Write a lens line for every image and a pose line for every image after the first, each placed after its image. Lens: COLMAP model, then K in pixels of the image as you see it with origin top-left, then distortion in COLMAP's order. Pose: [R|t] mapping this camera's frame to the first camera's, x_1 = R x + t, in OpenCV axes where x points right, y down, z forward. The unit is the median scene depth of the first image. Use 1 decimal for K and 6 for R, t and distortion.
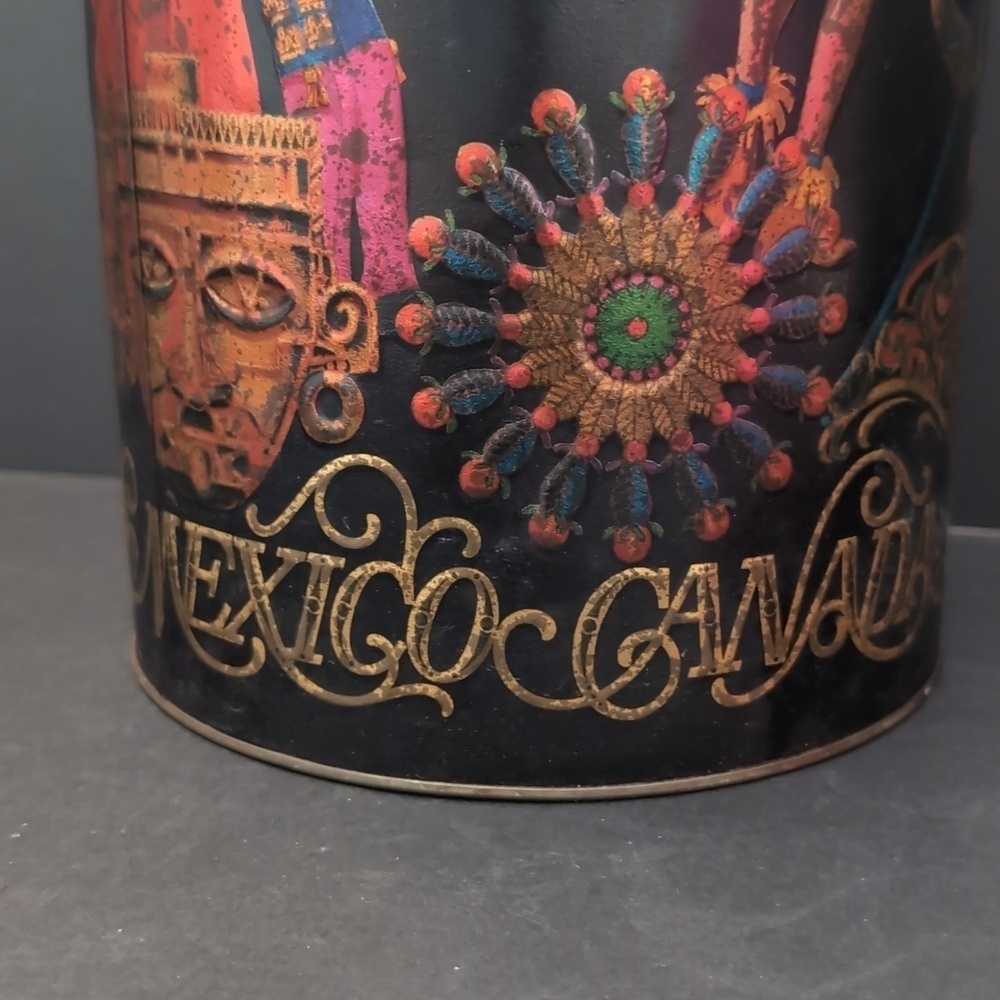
lens RADIAL K [[1708.2, 0, 500.0], [0, 1708.2, 500.0], [0, 0, 1]] dist [0.315368, -2.039065]
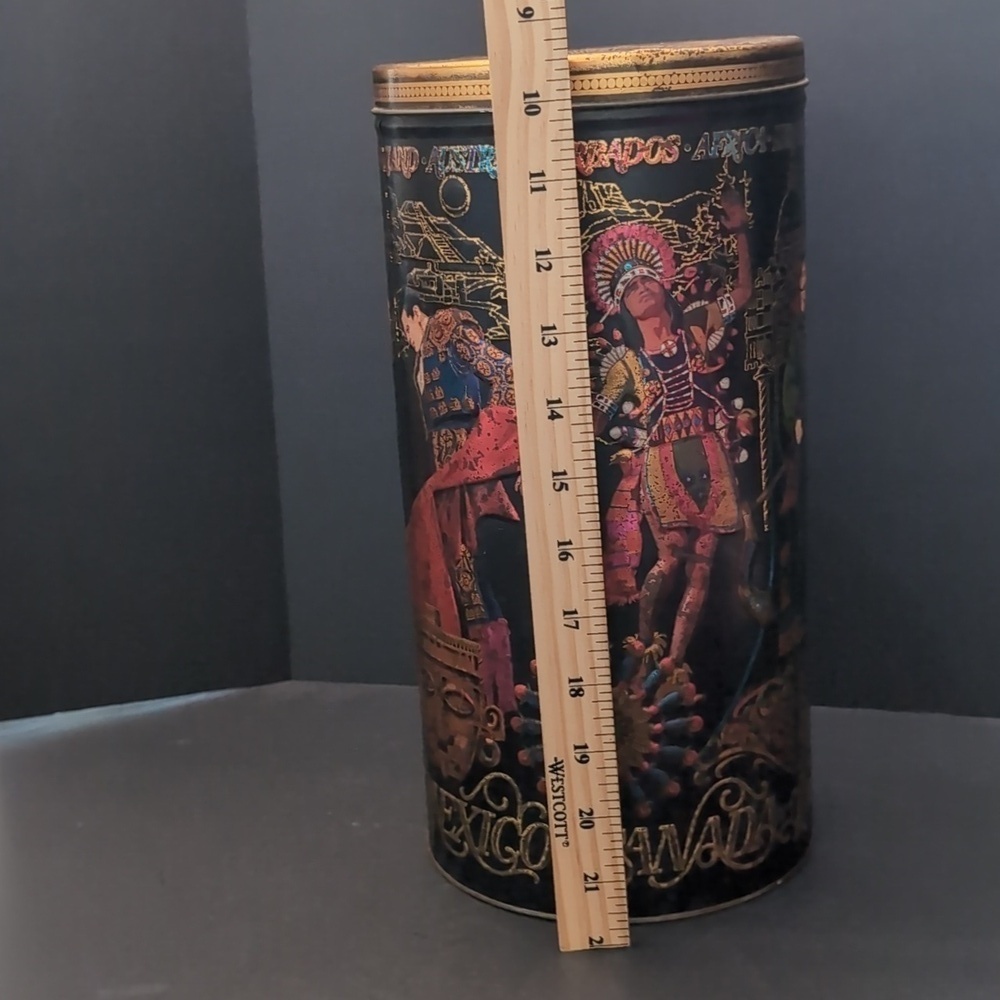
lens RADIAL K [[1708.2, 0, 500.0], [0, 1708.2, 500.0], [0, 0, 1]] dist [0.315368, -2.039065]
pose [[0.962954, 0.015206, -0.269237, 0.554571], [-0.021981, 0.999513, -0.022165, -0.349772], [0.268769, 0.027262, 0.962819, -1.322520]]
